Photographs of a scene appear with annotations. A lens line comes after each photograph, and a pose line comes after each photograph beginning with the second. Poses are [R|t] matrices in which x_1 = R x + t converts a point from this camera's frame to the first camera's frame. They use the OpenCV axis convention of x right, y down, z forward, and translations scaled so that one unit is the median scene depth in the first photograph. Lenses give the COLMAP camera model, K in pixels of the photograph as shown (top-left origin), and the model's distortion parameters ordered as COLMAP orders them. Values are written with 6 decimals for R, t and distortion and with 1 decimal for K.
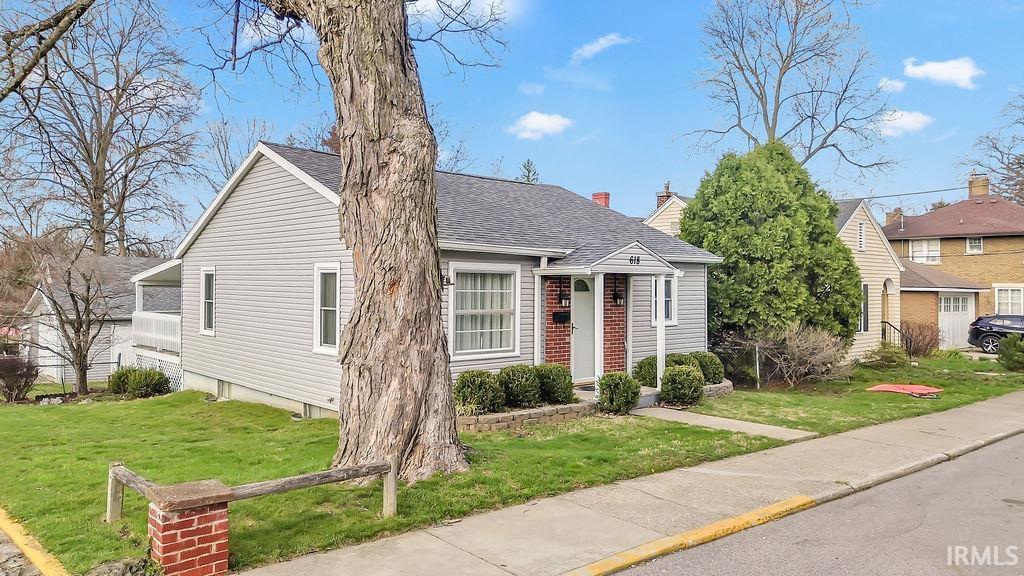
lens RADIAL K [[745.8, 0, 507.6], [0, 745.8, 280.8], [0, 0, 1]] dist [0.015206, 0.002224]
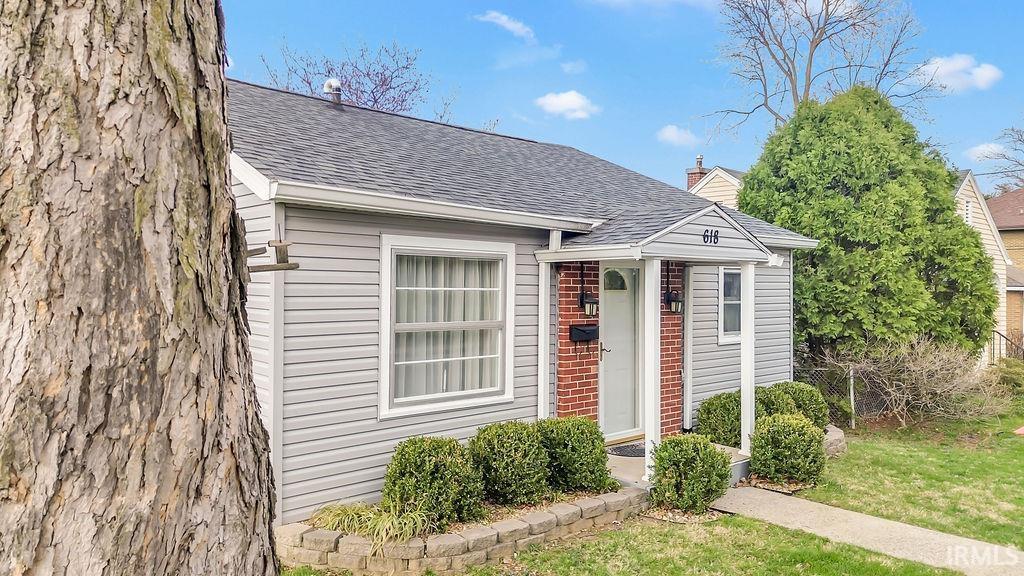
lens RADIAL K [[745.8, 0, 509.5], [0, 745.8, 288.0], [0, 0, 1]] dist [0.015206, 0.002224]
pose [[0.999998, 0.001301, 0.001198, 0.012215], [-0.001314, 0.999938, 0.011059, 0.006244], [-0.001184, -0.011060, 0.999938, 0.407328]]
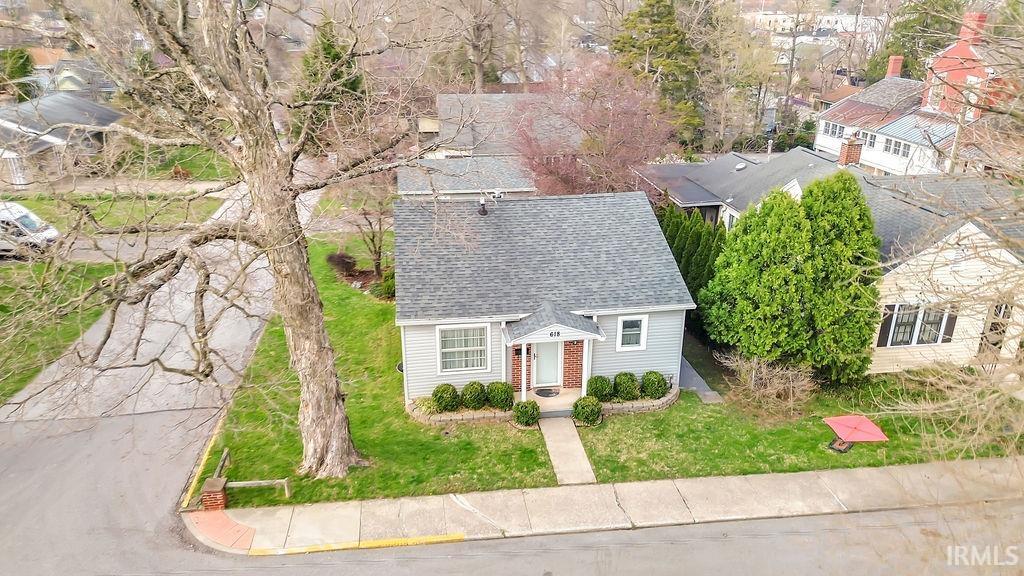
lens RADIAL K [[745.8, 0, 516.0], [0, 745.8, 290.3], [0, 0, 1]] dist [0.015206, 0.002224]
pose [[0.836410, 0.202493, -0.509328, 0.852668], [0.004303, 0.926799, 0.375533, -0.676833], [0.548088, -0.316291, 0.774312, -0.208326]]
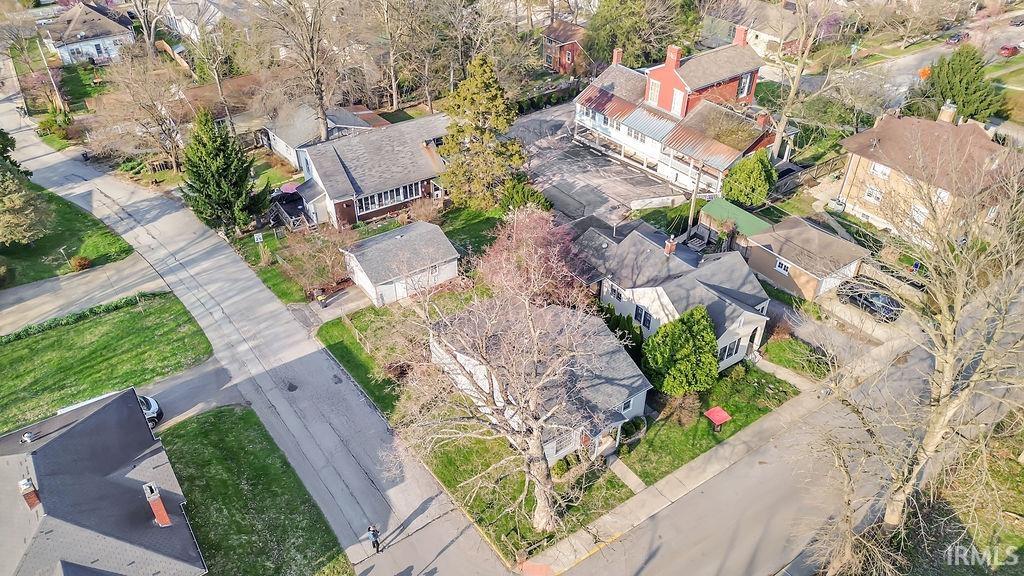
lens RADIAL K [[745.8, 0, 512.3], [0, 745.8, 288.8], [0, 0, 1]] dist [0.015206, 0.002224]
pose [[0.991834, 0.062052, -0.111420, 0.063568], [0.015121, 0.810271, 0.585860, -2.474976], [0.126634, -0.582761, 0.802717, -1.379310]]
